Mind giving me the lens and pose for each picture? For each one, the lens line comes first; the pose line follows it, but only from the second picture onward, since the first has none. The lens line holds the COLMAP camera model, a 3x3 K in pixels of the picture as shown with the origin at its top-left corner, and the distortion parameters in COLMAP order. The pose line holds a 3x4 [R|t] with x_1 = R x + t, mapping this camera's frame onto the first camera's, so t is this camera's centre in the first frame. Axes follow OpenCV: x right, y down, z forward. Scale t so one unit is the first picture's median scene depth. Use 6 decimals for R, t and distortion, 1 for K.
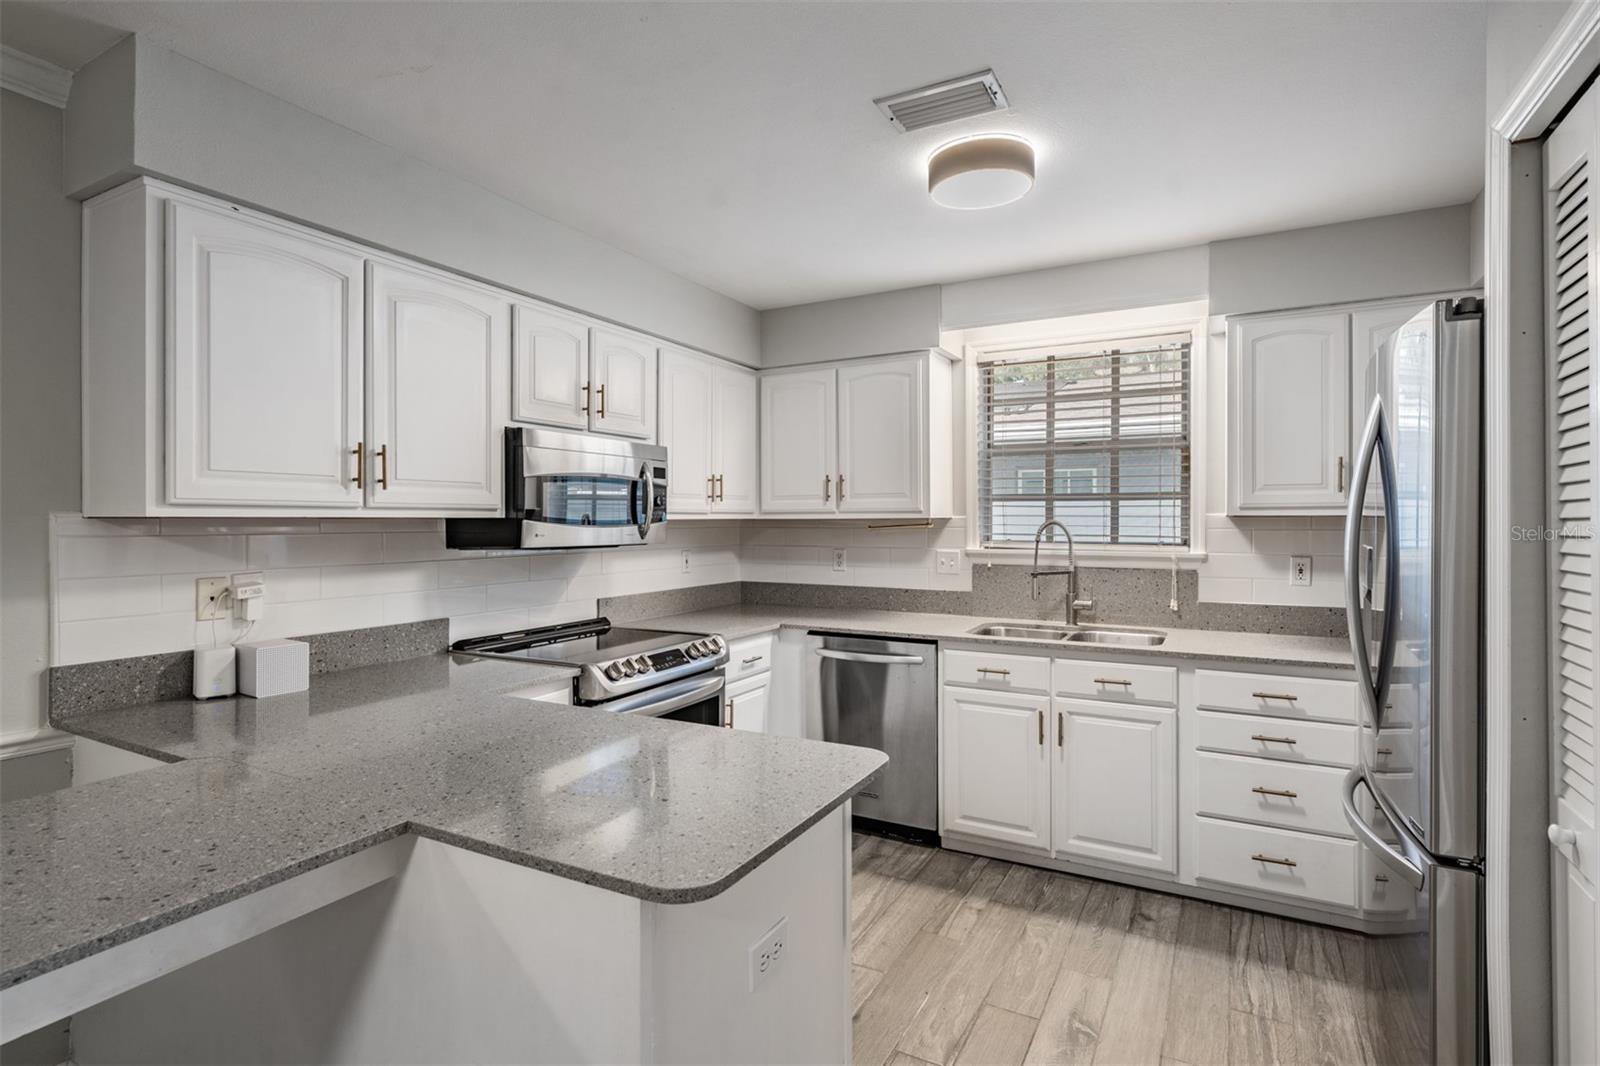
lens RADIAL K [[791.3, 0, 794.3], [0, 791.3, 519.4], [0, 0, 1]] dist [0.003435, -0.000141]
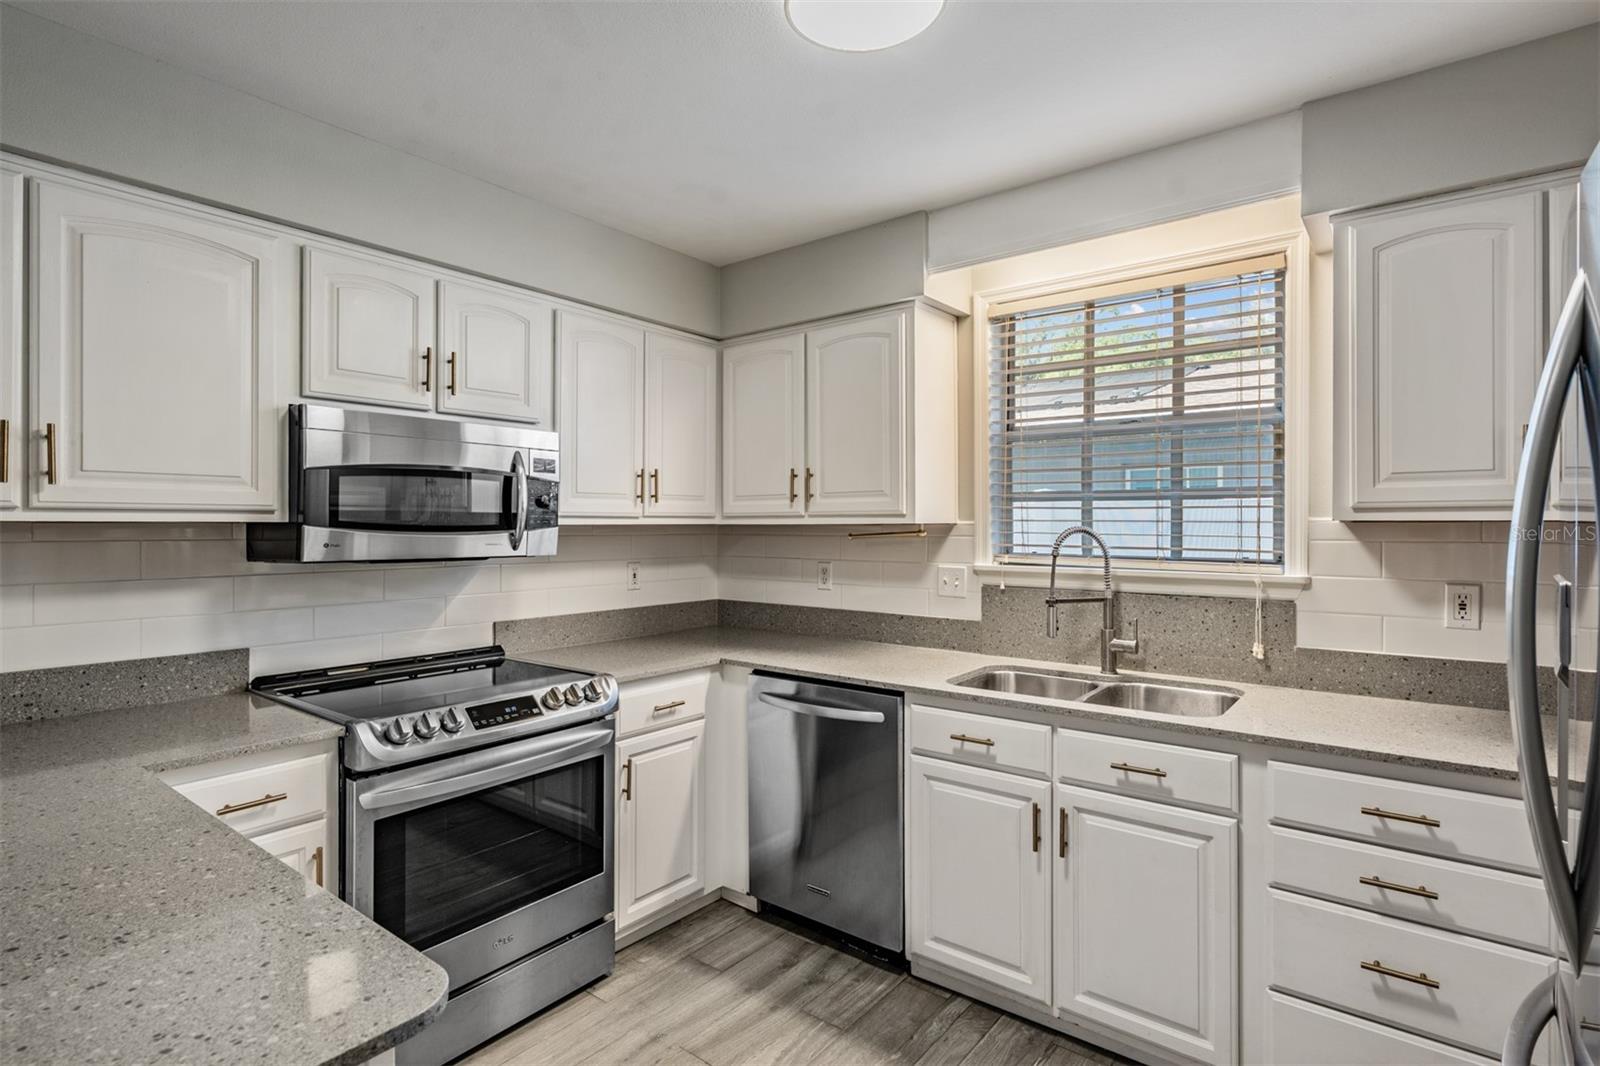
lens RADIAL K [[797.6, 0, 790.1], [0, 797.6, 522.6], [0, 0, 1]] dist [0.002031, -0.000026]
pose [[0.985827, 0.001338, -0.167760, 0.201619], [-0.001812, 0.999995, -0.002668, -0.000386], [0.167755, 0.002934, 0.985824, 0.257704]]
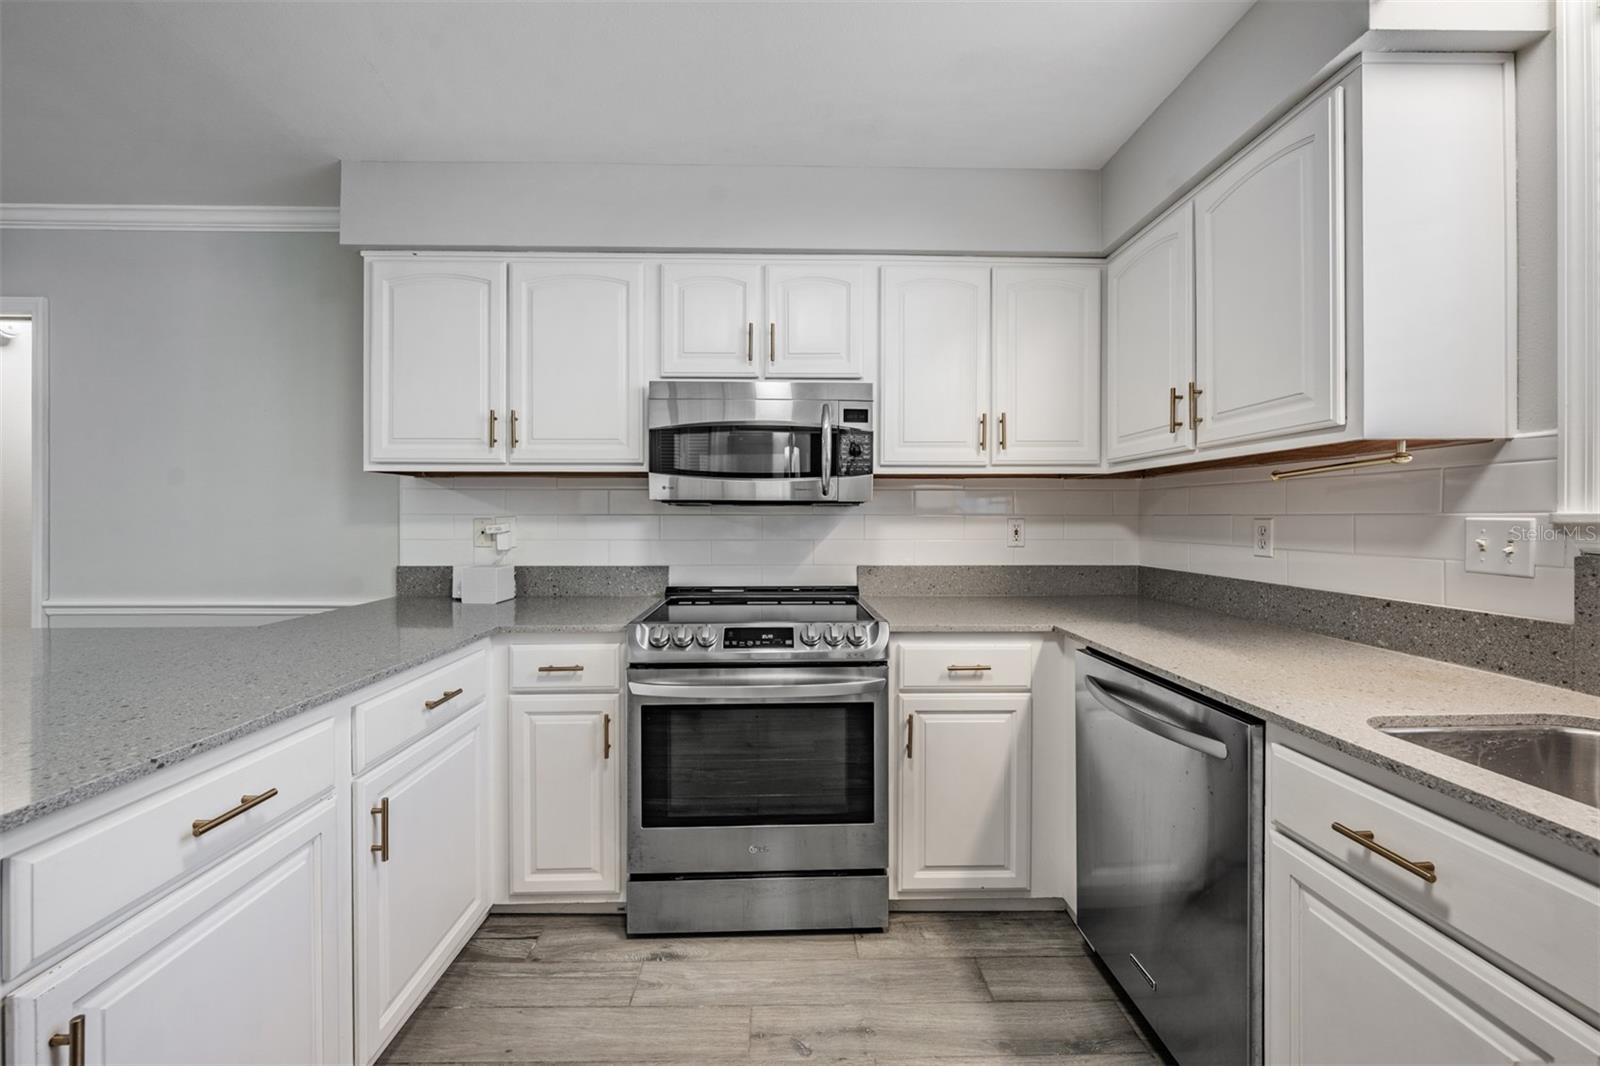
lens RADIAL K [[594.1, 0, 790.1], [0, 594.1, 519.5], [0, 0, 1]] dist [-0.001175, -0.000388]
pose [[0.500143, 0.005022, -0.865928, 0.330203], [-0.000955, 0.999986, 0.005248, 0.046089], [0.865942, -0.001798, 0.500141, 0.624831]]
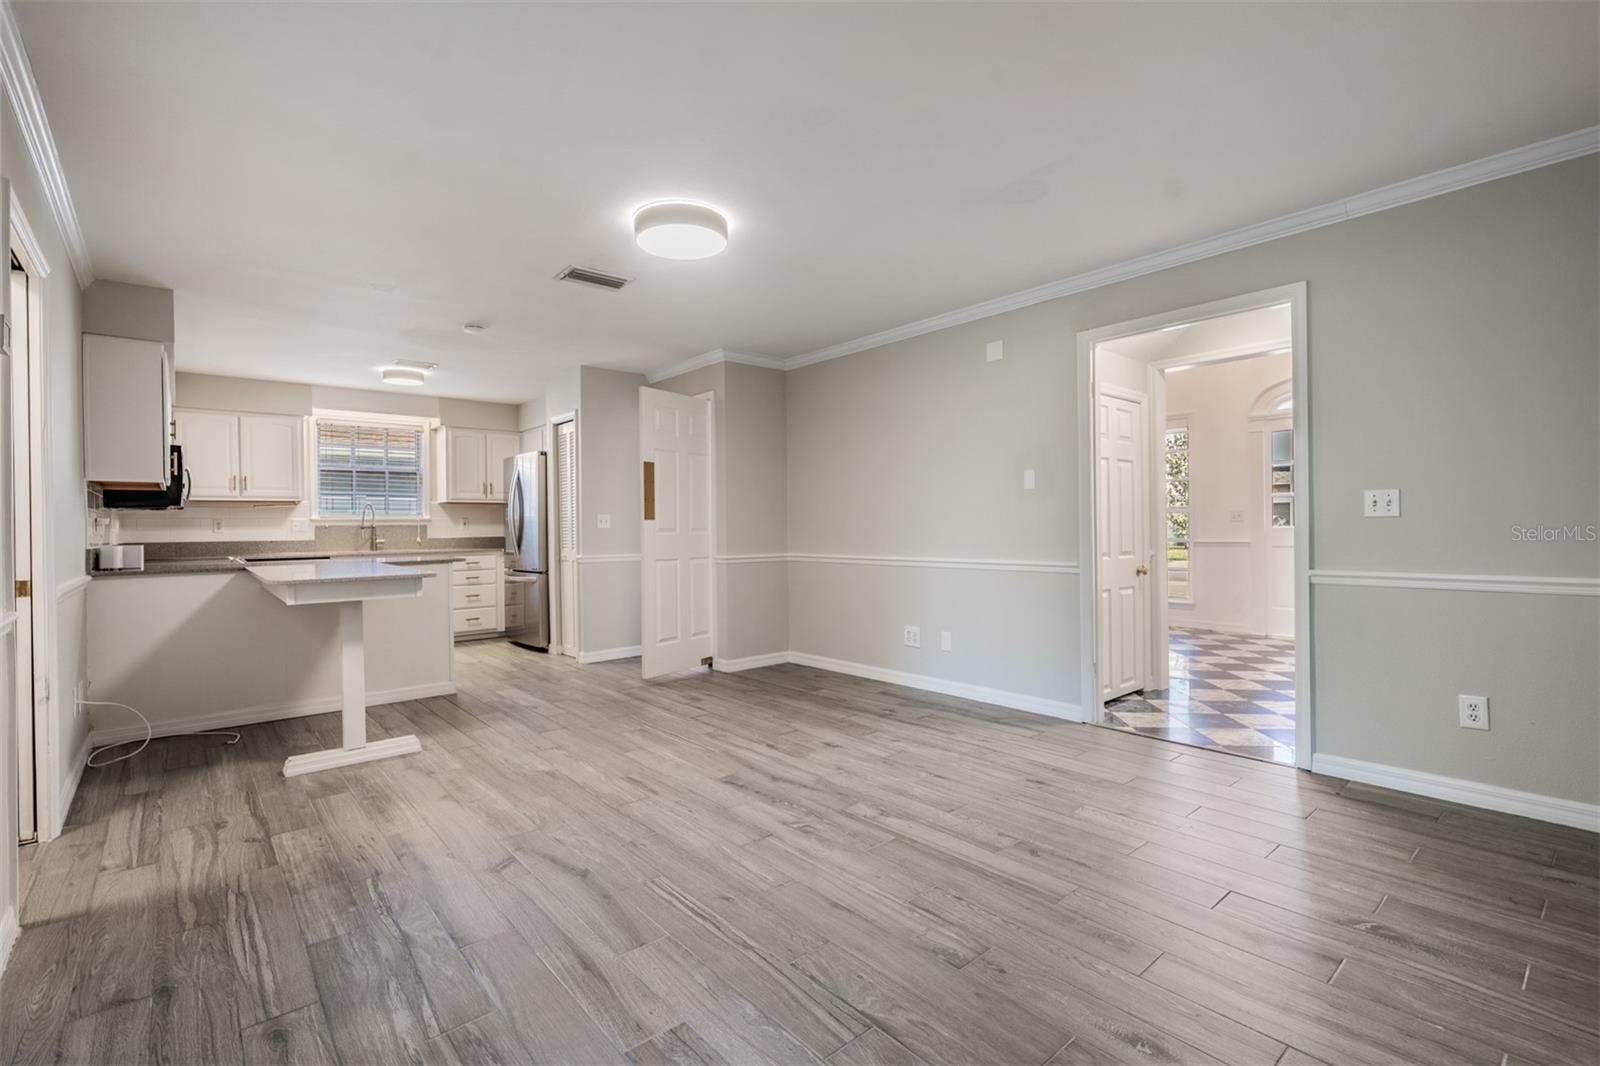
lens RADIAL K [[724.7, 0, 796.4], [0, 724.7, 527.1], [0, 0, 1]] dist [0.000742, -0.000103]
pose [[0.352803, -0.003672, 0.935691, -1.210473], [0.010064, 0.999949, 0.000130, 0.083919], [-0.935644, 0.009371, 0.352822, -0.874674]]
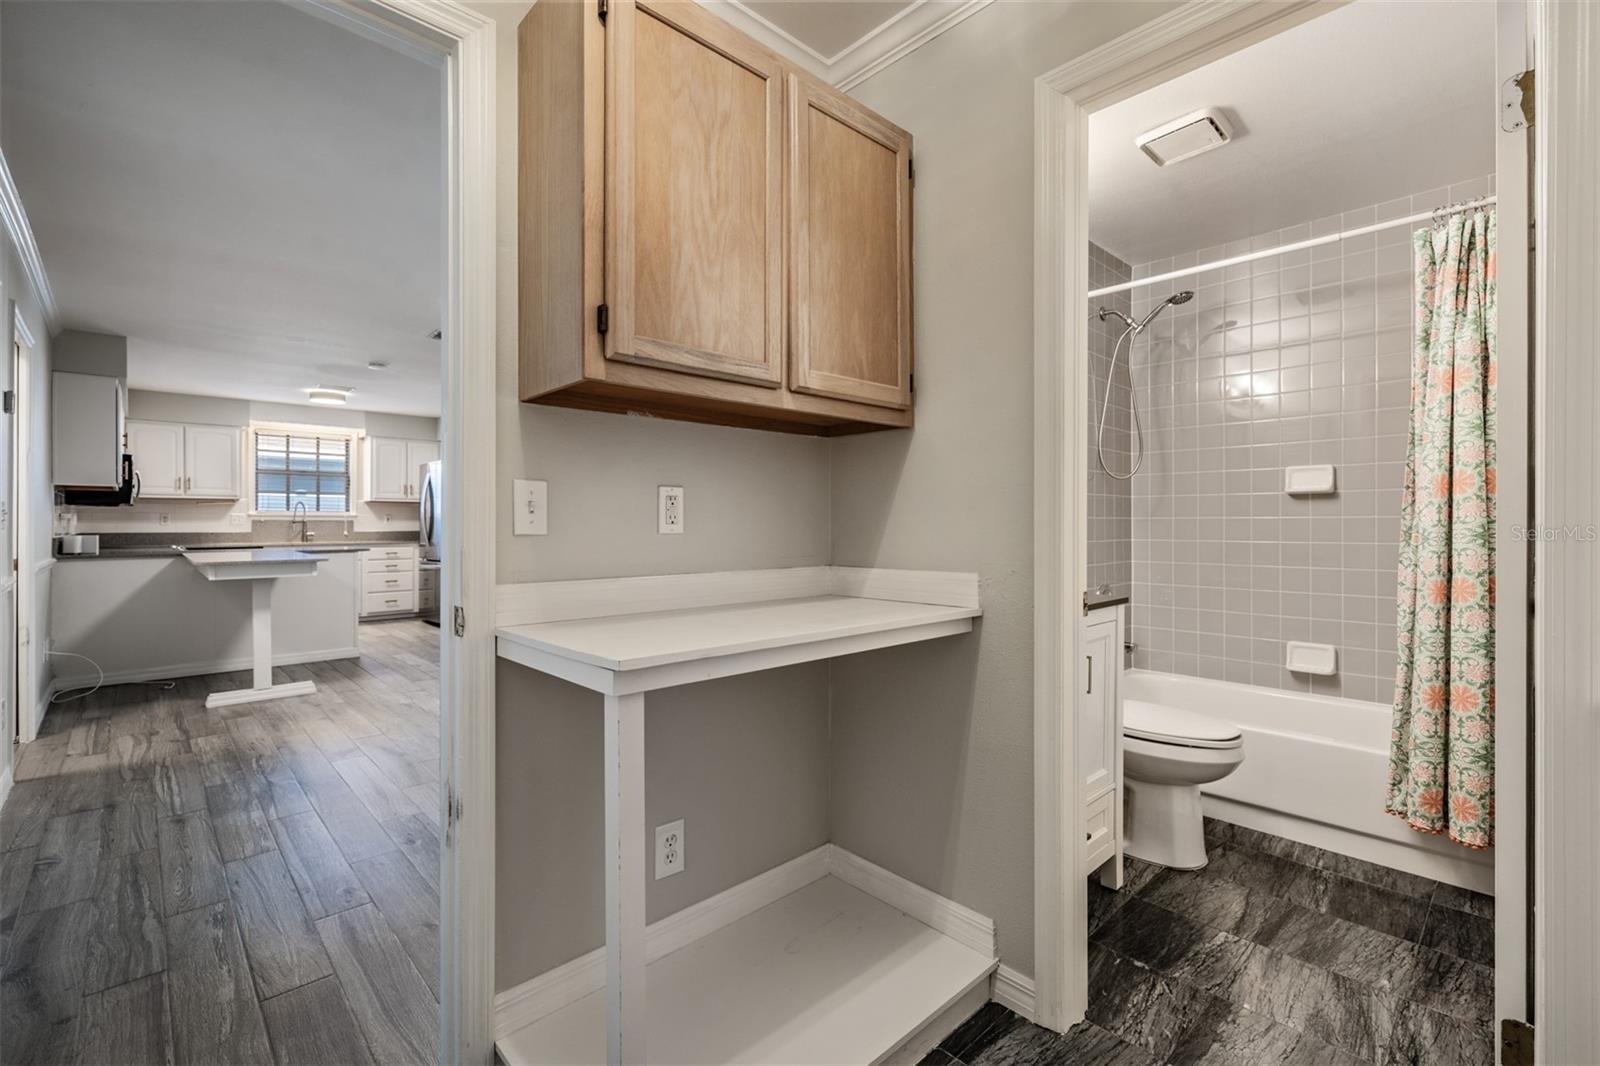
lens RADIAL K [[701.3, 0, 793.3], [0, 701.3, 520.7], [0, 0, 1]] dist [0.000683, 0.000277]
pose [[0.306016, 0.005149, 0.952012, -1.437097], [-0.001223, 0.999987, -0.005015, 0.077961], [-0.952026, 0.000370, 0.306018, -1.299747]]
